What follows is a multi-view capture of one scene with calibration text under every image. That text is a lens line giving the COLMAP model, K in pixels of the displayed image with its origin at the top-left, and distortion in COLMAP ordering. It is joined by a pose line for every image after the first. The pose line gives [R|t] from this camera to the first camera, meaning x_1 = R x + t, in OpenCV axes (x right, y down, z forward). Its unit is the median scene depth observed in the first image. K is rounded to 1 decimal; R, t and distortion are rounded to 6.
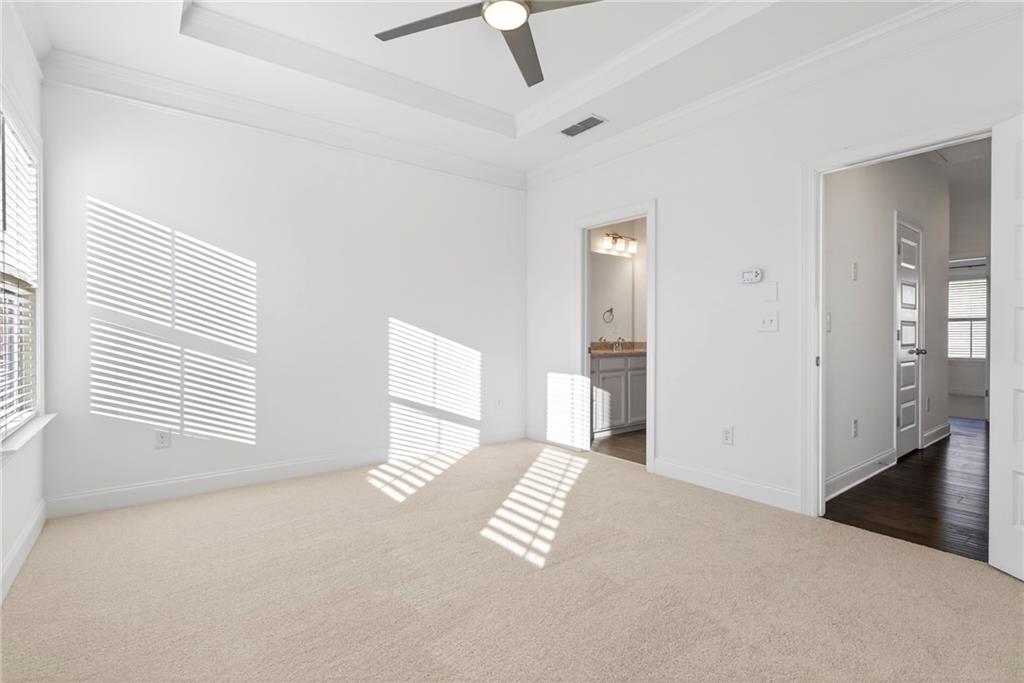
lens RADIAL K [[472.3, 0, 512.4], [0, 472.3, 341.6], [0, 0, 1]] dist [0.000561, 0.000052]
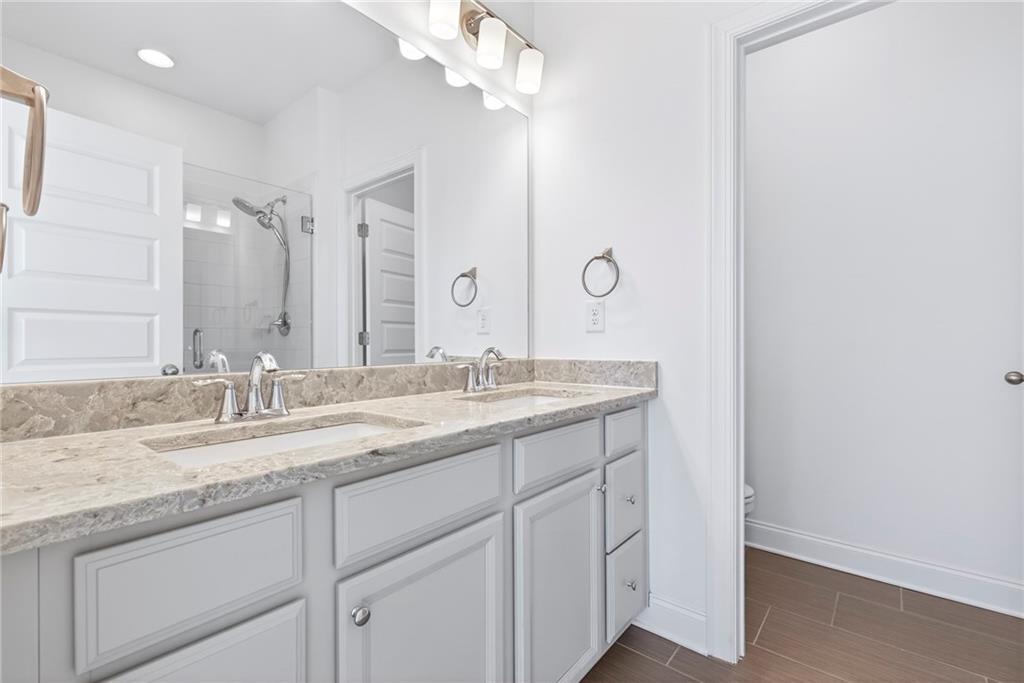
lens RADIAL K [[472.3, 0, 510.6], [0, 472.3, 340.0], [0, 0, 1]] dist [0.000561, 0.000052]
pose [[0.973550, -0.004427, 0.228431, 0.165453], [0.004558, 0.999990, -0.000046, -0.013788], [-0.228429, 0.001086, 0.973560, 0.677275]]
